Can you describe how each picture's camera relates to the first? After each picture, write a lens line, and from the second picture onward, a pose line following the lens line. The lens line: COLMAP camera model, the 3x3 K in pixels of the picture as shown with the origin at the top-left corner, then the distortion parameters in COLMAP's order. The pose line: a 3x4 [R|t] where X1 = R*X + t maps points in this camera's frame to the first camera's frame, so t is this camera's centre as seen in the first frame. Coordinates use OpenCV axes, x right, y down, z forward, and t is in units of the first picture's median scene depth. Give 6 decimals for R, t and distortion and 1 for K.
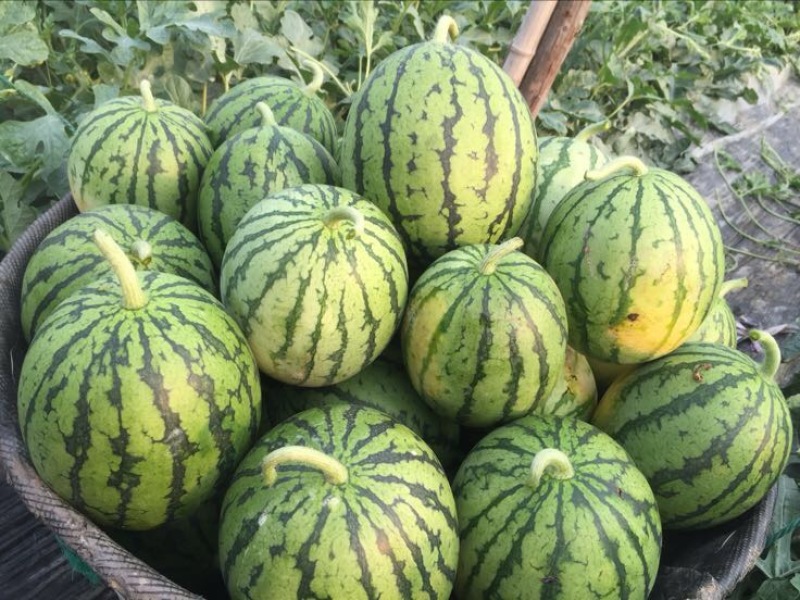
lens RADIAL K [[680.0, 0, 400.0], [0, 680.0, 300.0], [0, 0, 1]] dist [0.059227, -0.095124]
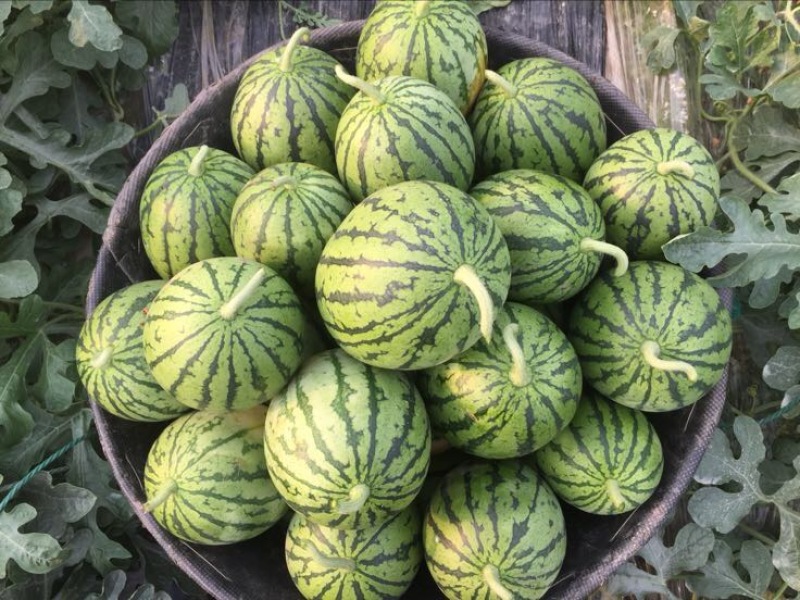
lens RADIAL K [[680.0, 0, 400.0], [0, 680.0, 300.0], [0, 0, 1]] dist [0.059227, -0.095124]
pose [[-0.760614, 0.567057, -0.316090, 0.476669], [-0.491080, -0.184091, 0.851441, -1.230814], [0.424626, 0.802843, 0.418493, 0.661995]]
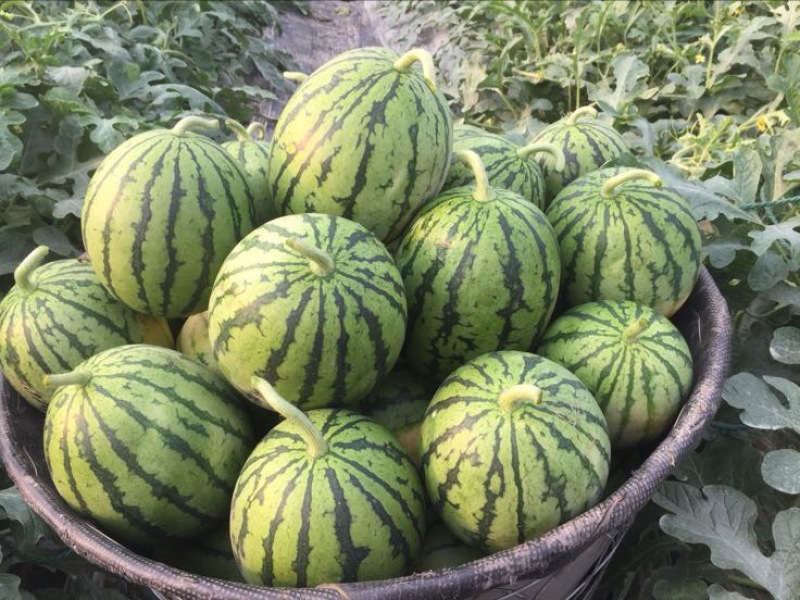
lens RADIAL K [[680.0, 0, 400.0], [0, 680.0, 300.0], [0, 0, 1]] dist [0.059227, -0.095124]
pose [[-0.676641, 0.266771, -0.686287, 0.930882], [-0.506443, 0.507956, 0.696776, -0.982122], [0.534484, 0.819032, -0.208600, 1.644650]]
